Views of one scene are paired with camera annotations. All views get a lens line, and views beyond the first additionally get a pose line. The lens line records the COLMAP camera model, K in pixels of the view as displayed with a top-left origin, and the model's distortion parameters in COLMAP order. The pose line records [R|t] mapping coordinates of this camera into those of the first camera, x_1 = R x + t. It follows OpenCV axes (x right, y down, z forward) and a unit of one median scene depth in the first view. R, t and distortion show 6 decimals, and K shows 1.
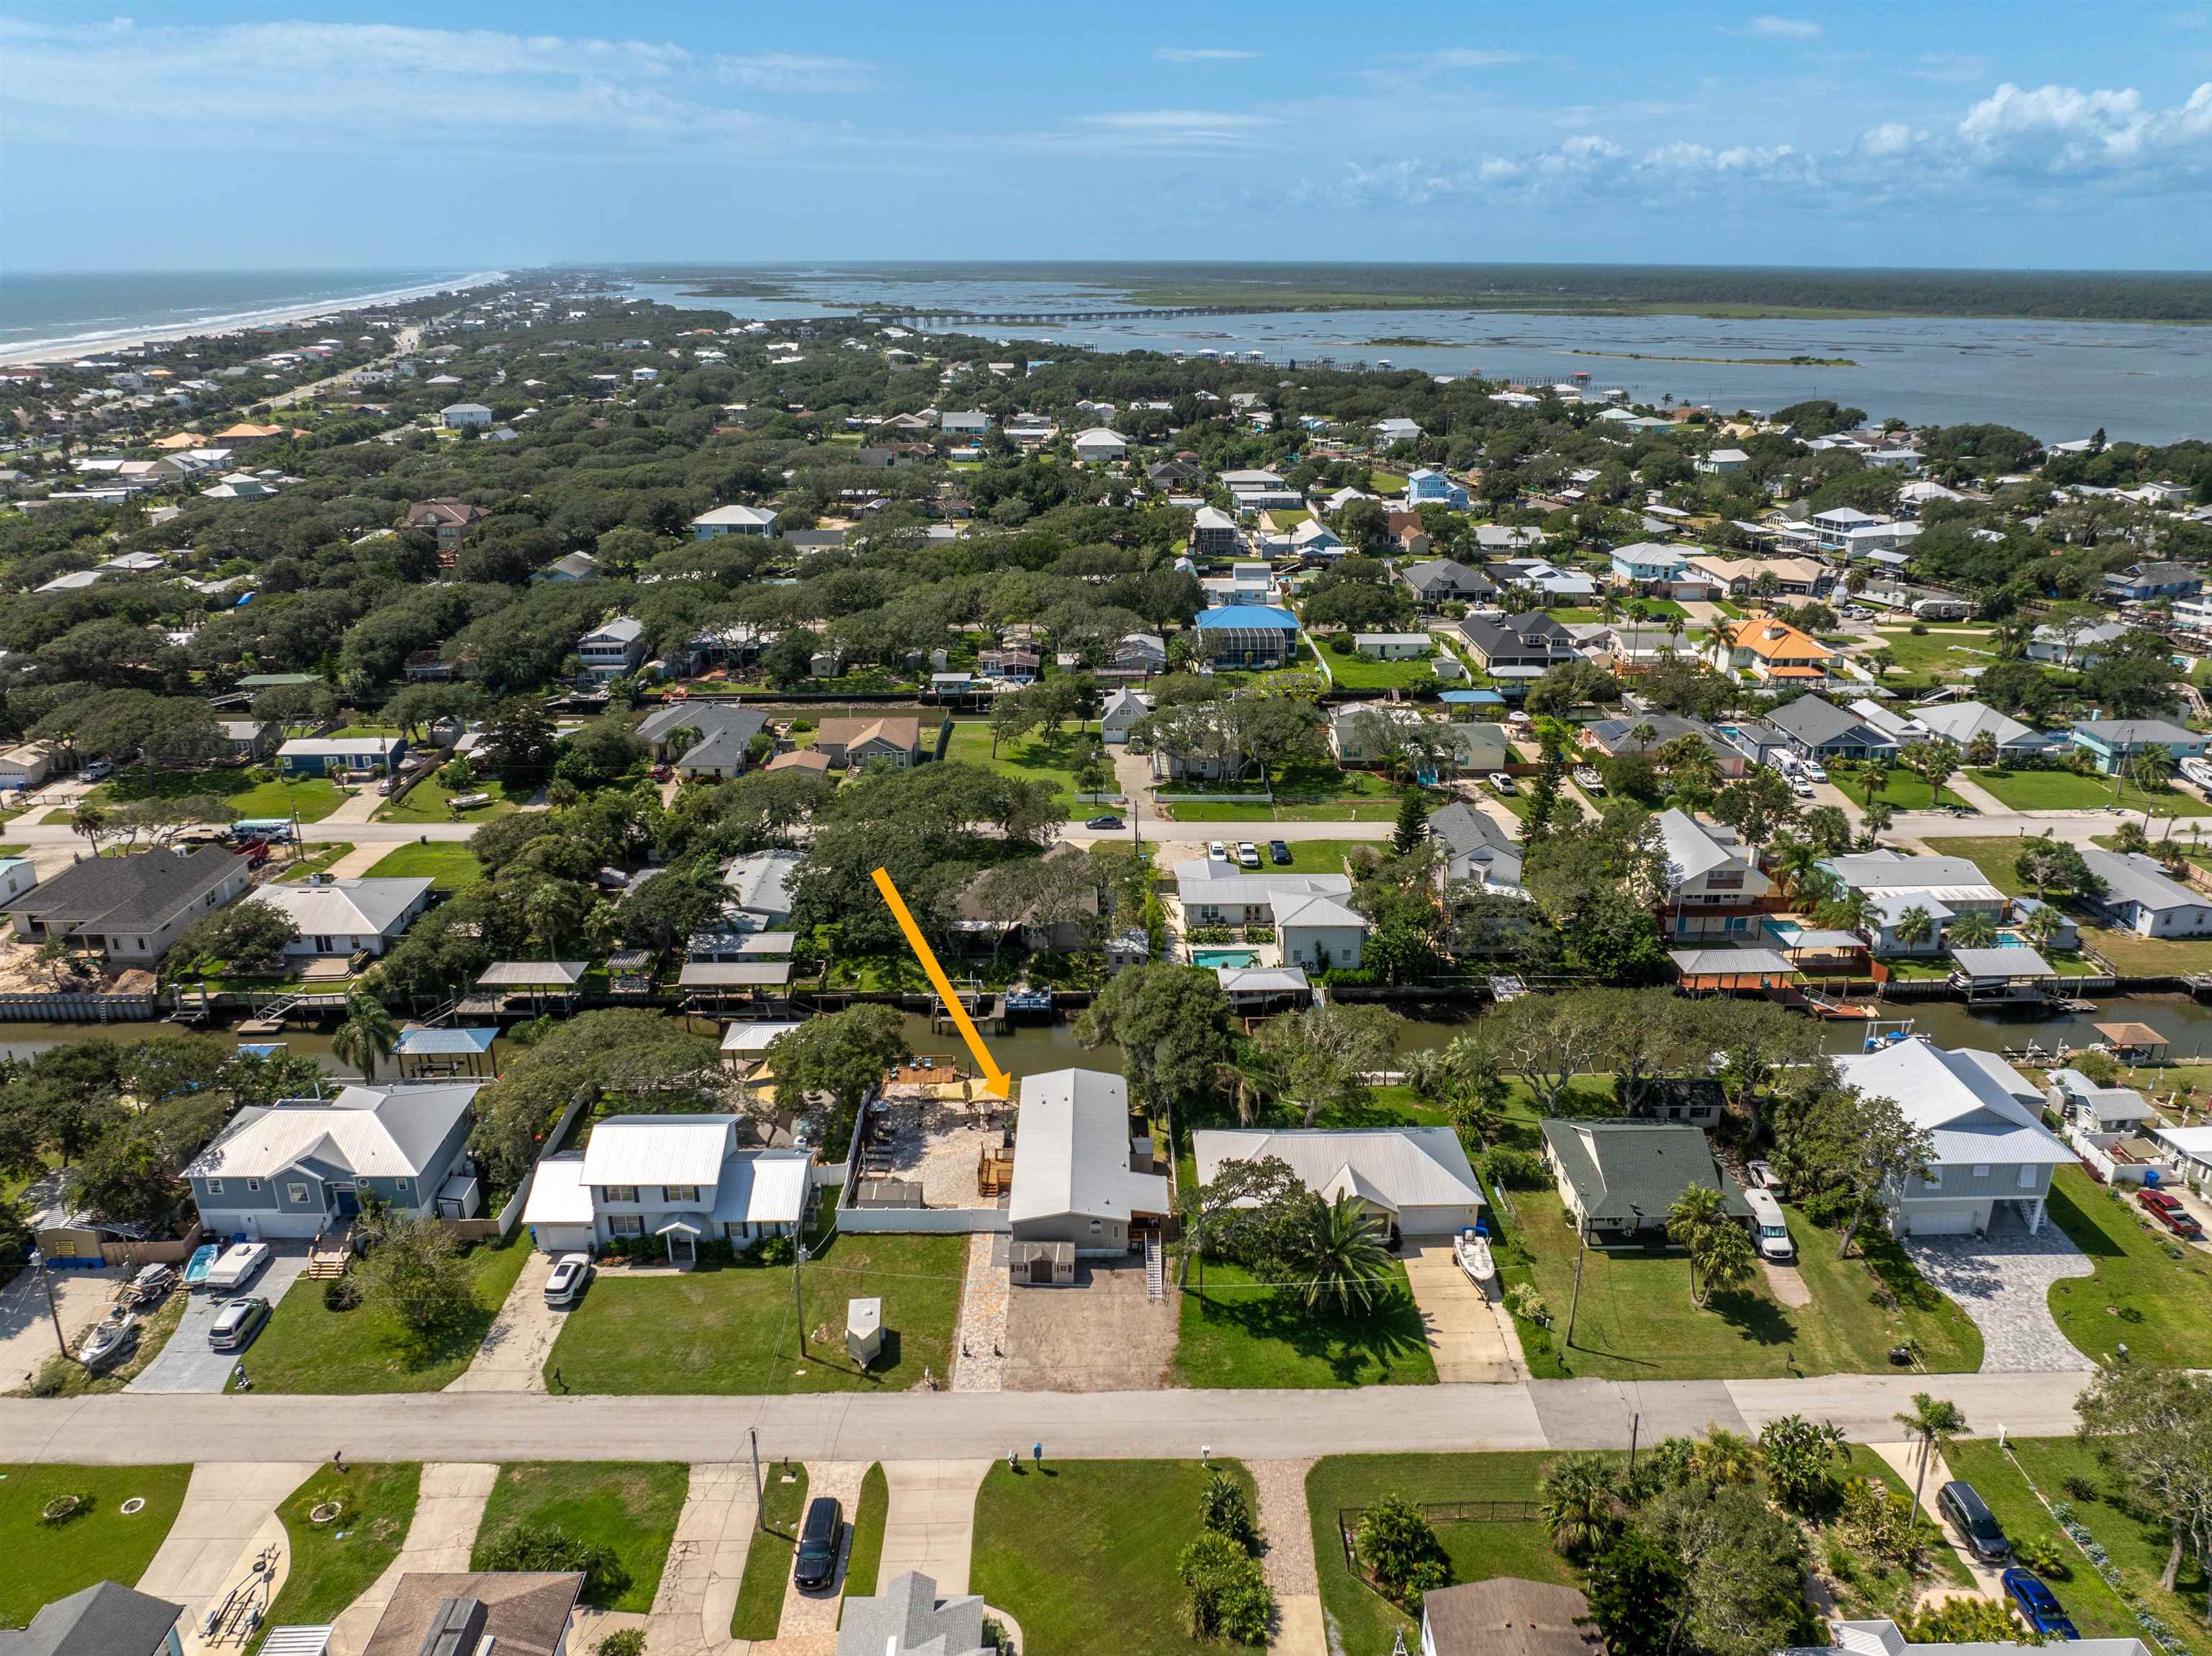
lens RADIAL K [[1569.8, 0, 1110.8], [0, 1569.8, 817.9], [0, 0, 1]] dist [-0.038943, 0.005135]
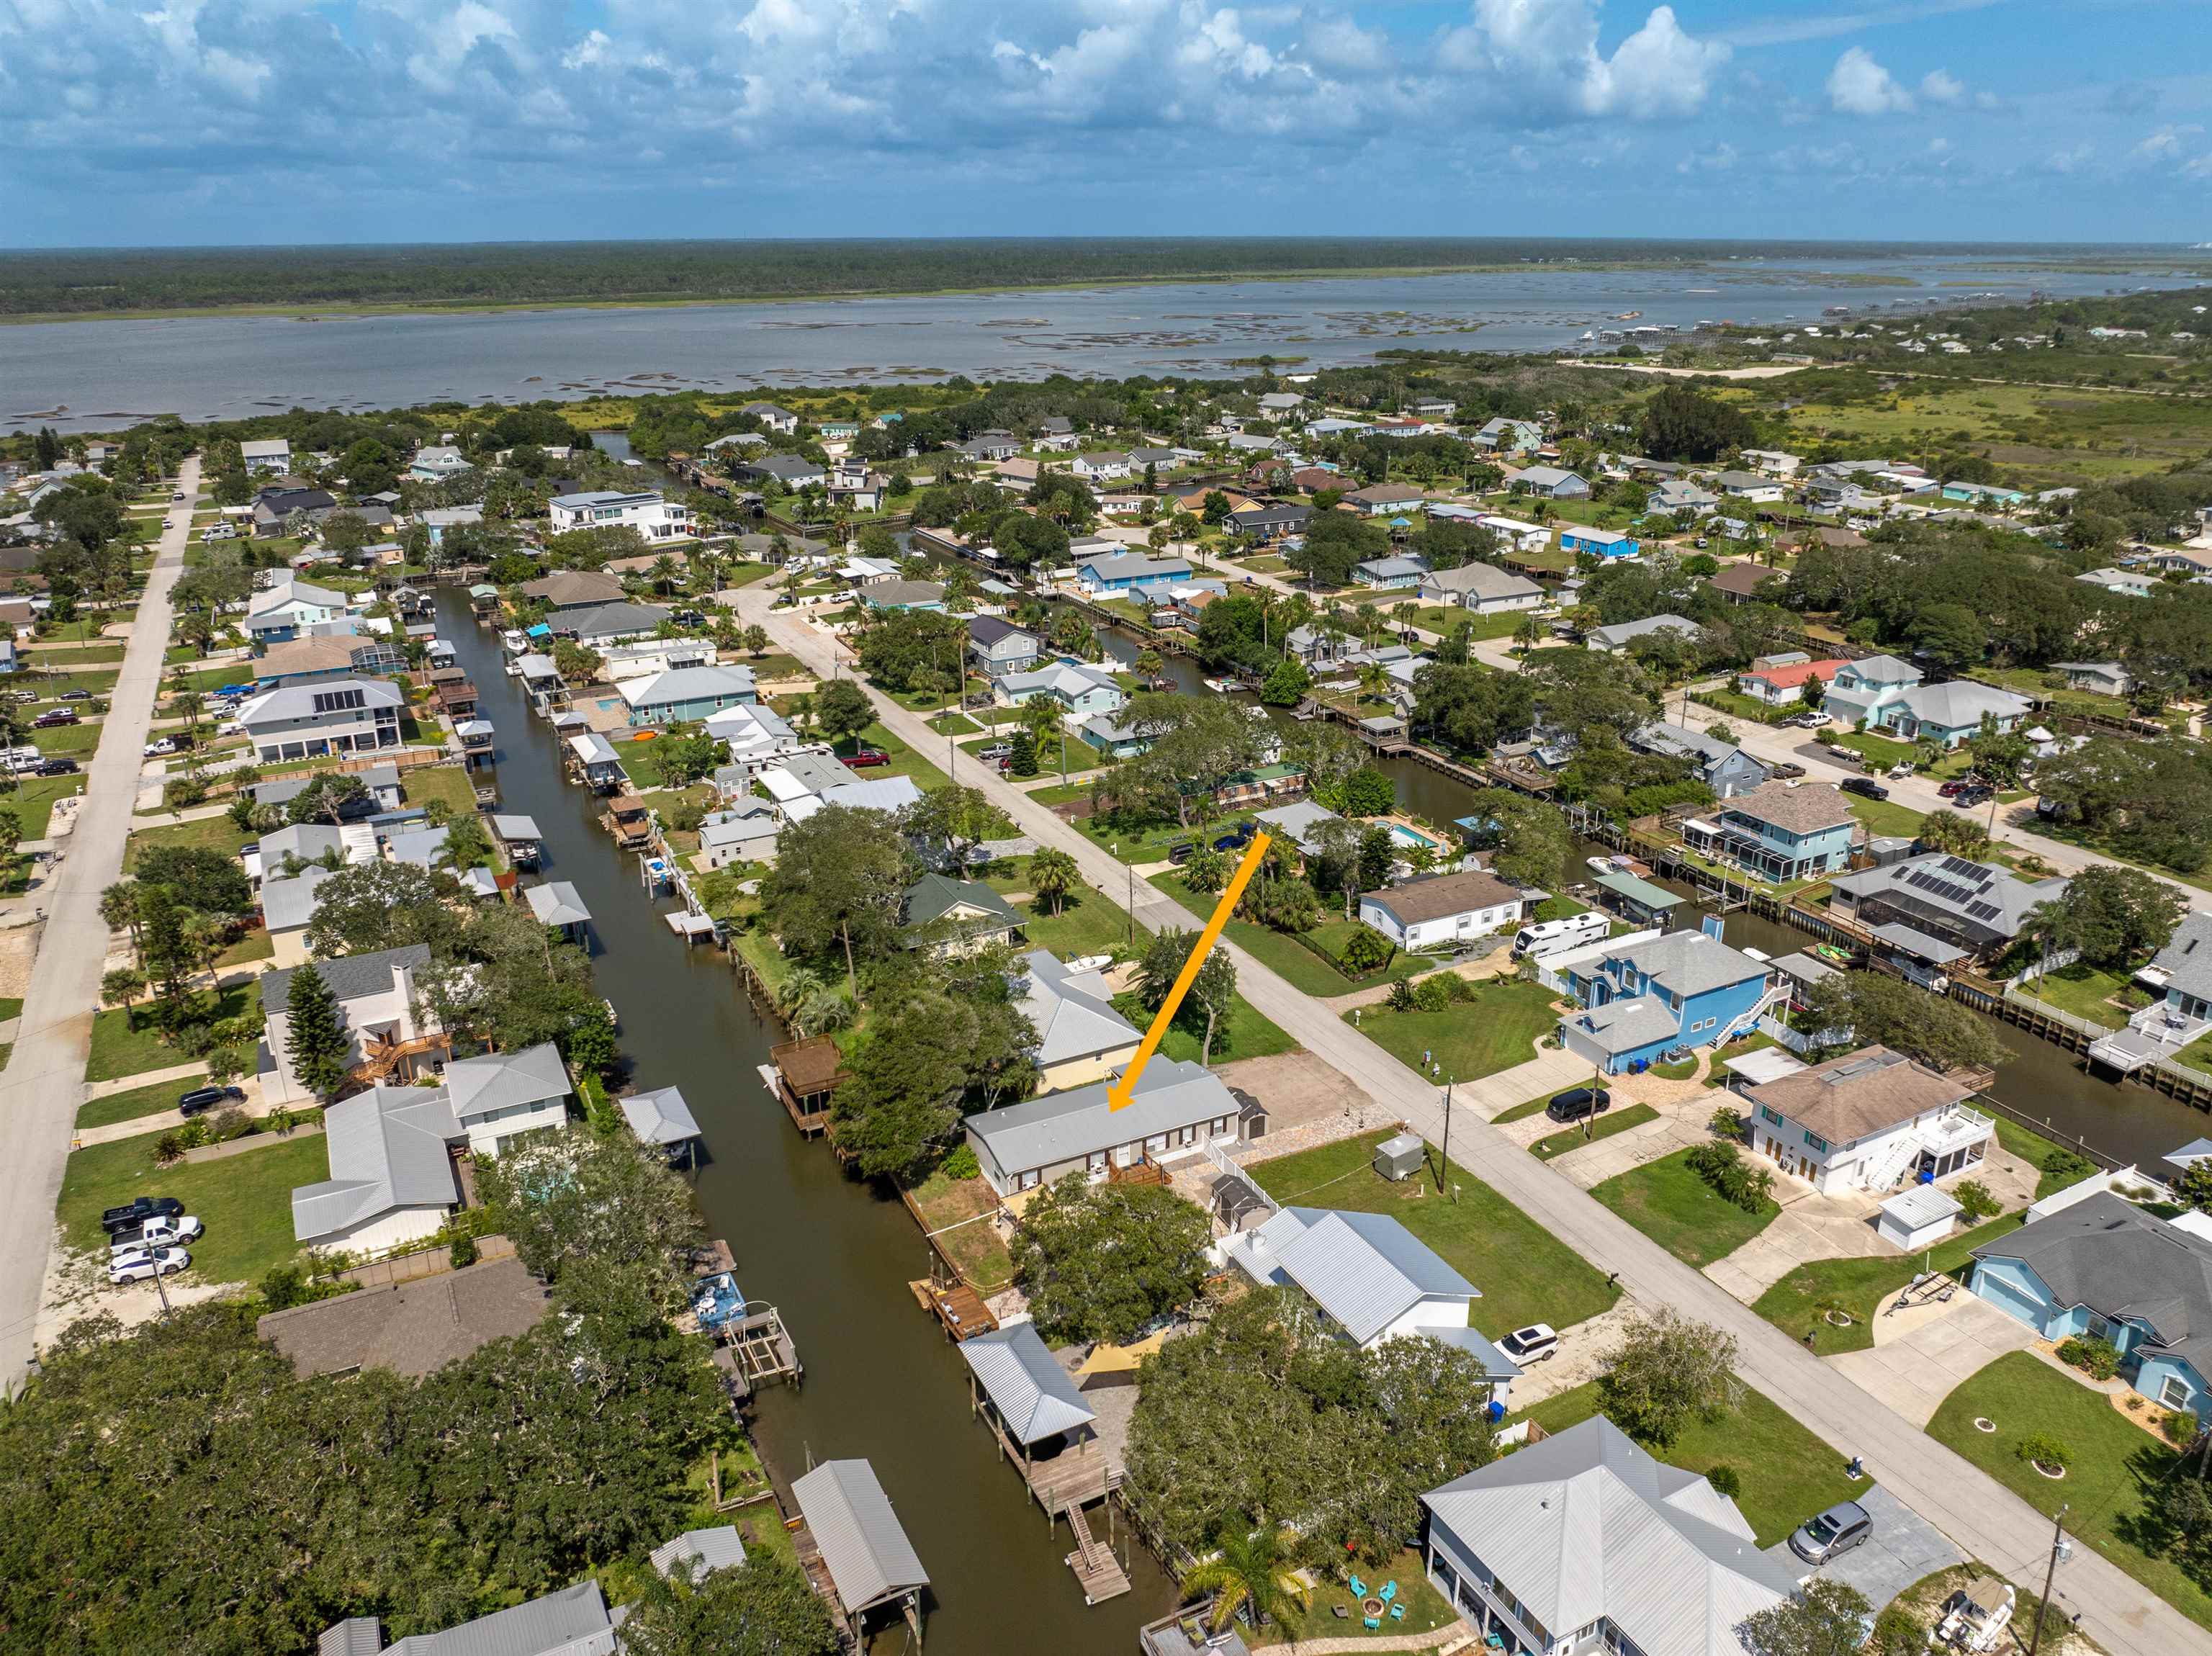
lens RADIAL K [[1569.8, 0, 1118.9], [0, 1569.8, 840.1], [0, 0, 1]] dist [-0.038943, 0.005135]
pose [[-0.442934, -0.323921, 0.835993, -0.999312], [0.305512, 0.822112, 0.480411, -0.517831], [-0.842895, 0.468196, -0.265179, 1.410062]]
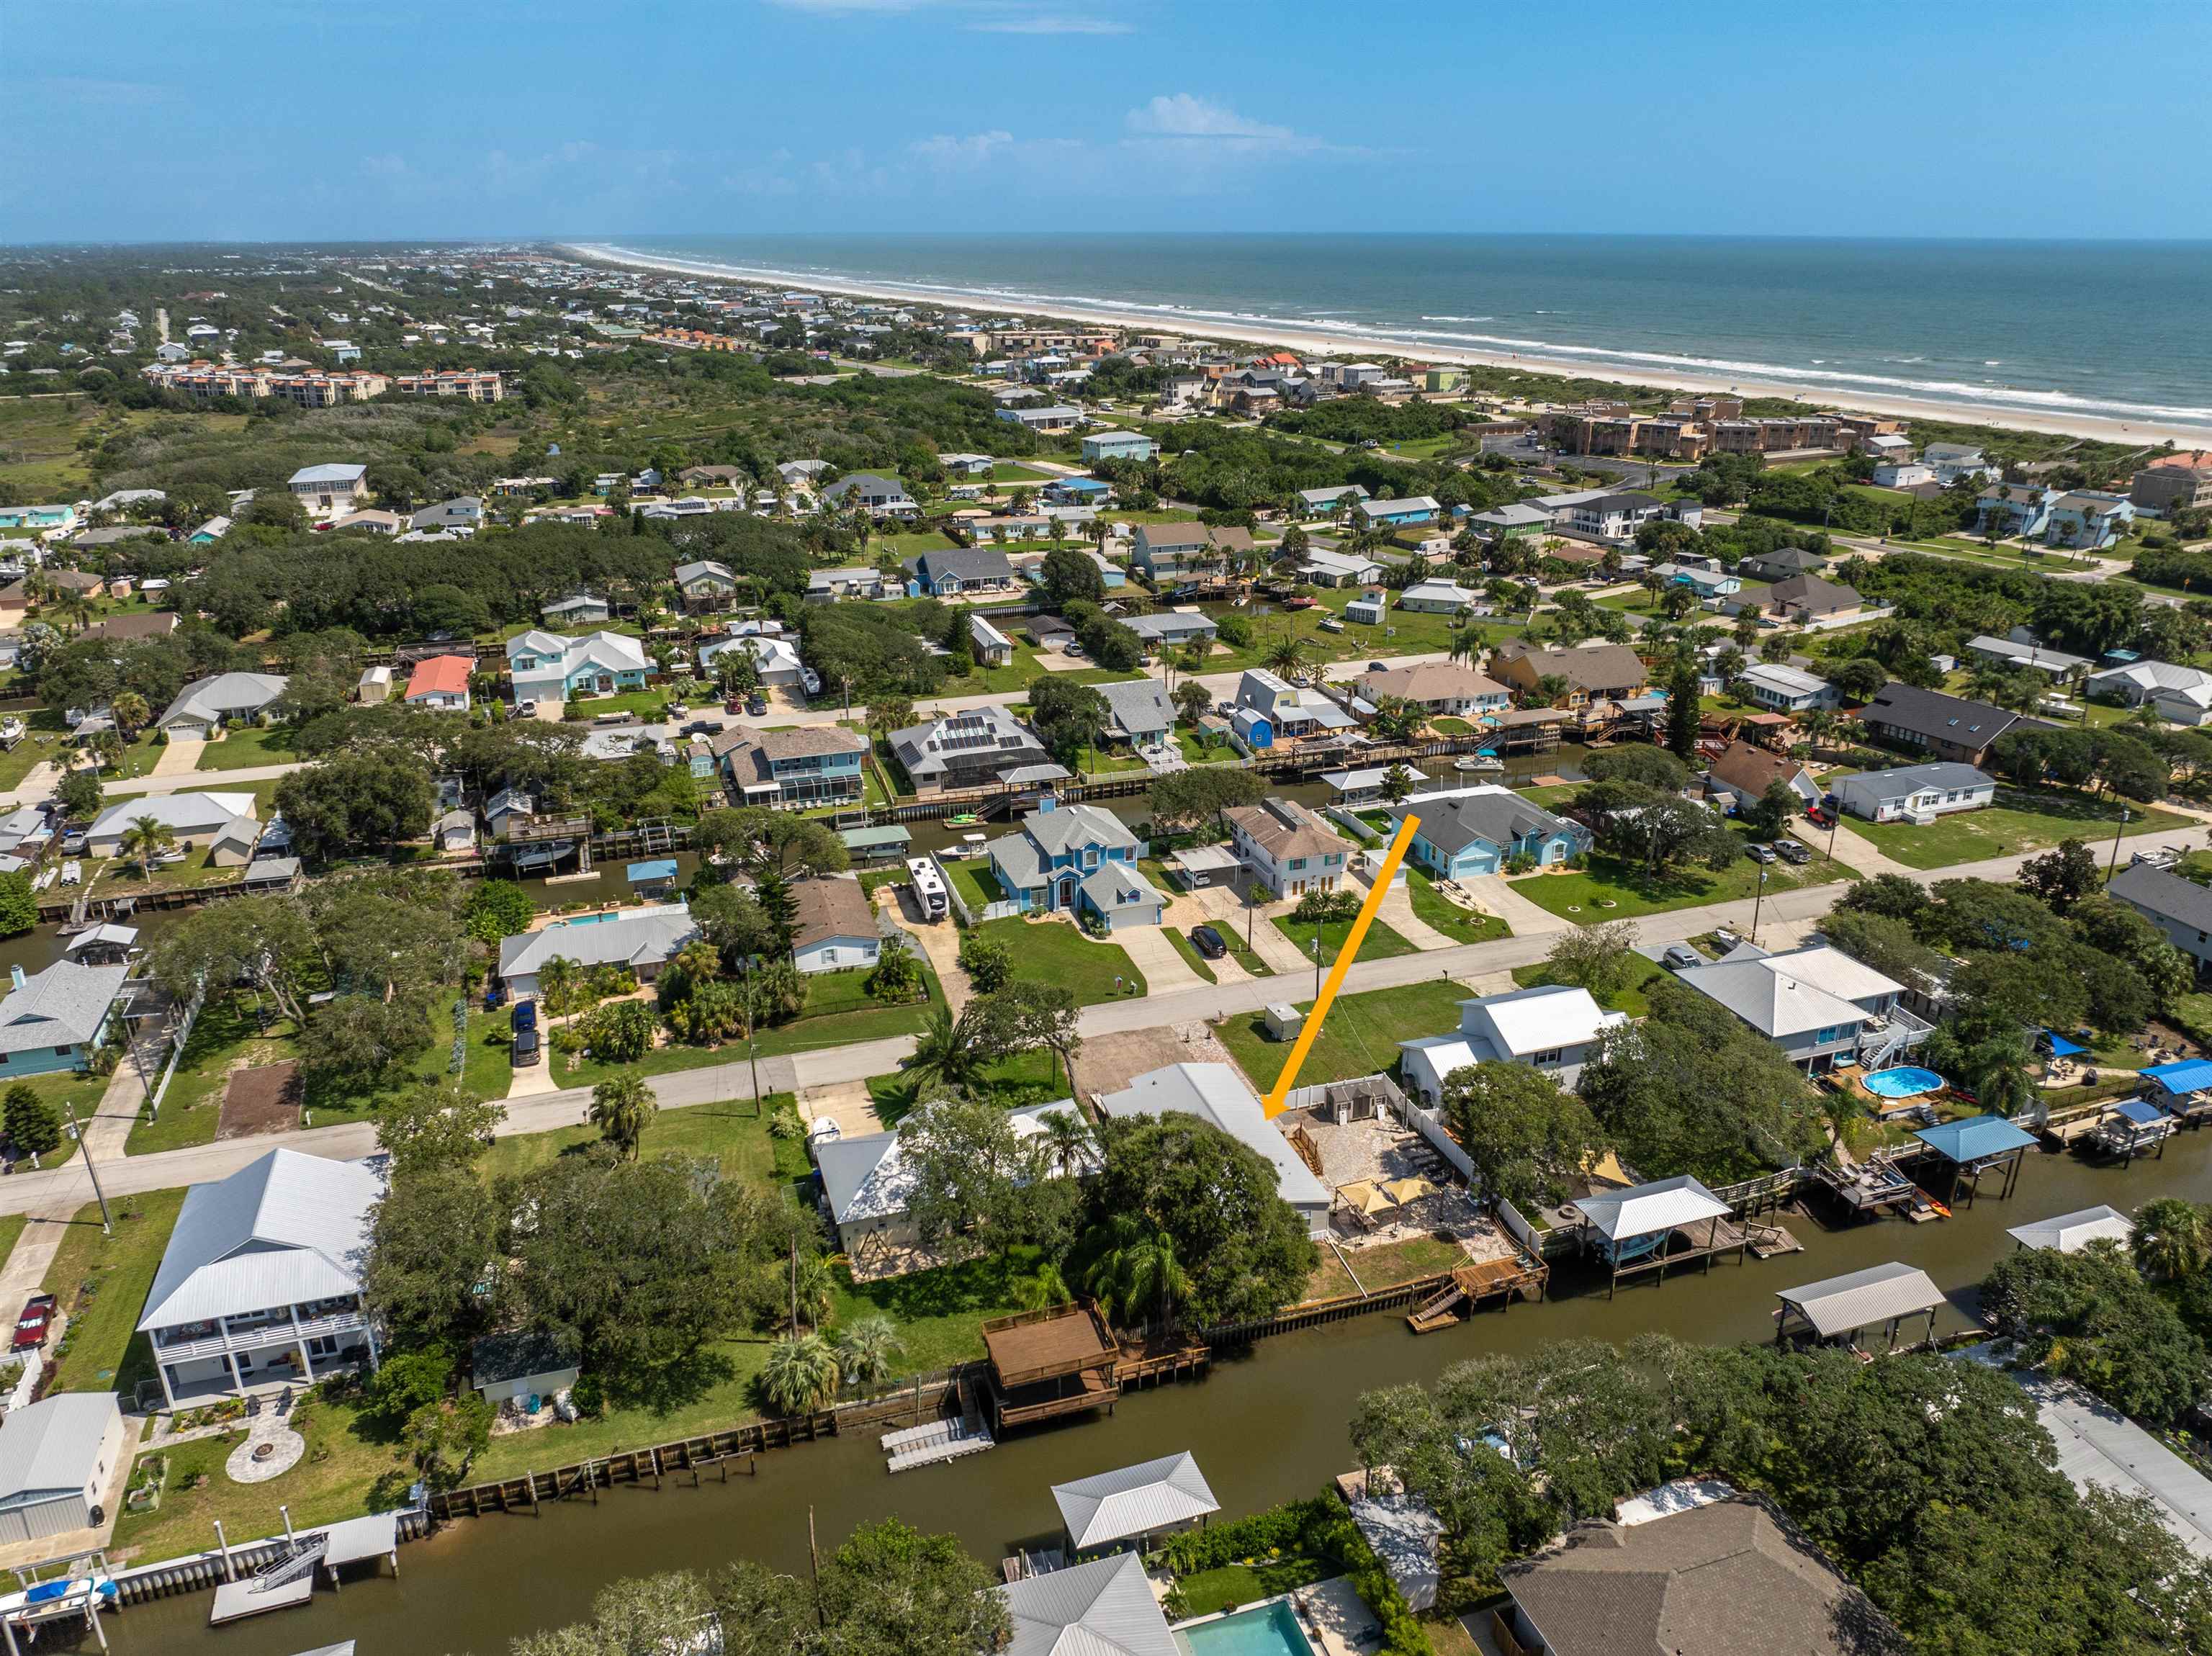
lens RADIAL K [[1569.8, 0, 1120.4], [0, 1569.8, 834.8], [0, 0, 1]] dist [-0.038943, 0.005135]
pose [[-0.953705, 0.107955, -0.280700, 0.350989], [-0.102376, 0.761074, 0.640535, -0.672555], [0.282783, 0.639618, -0.714789, 1.871994]]
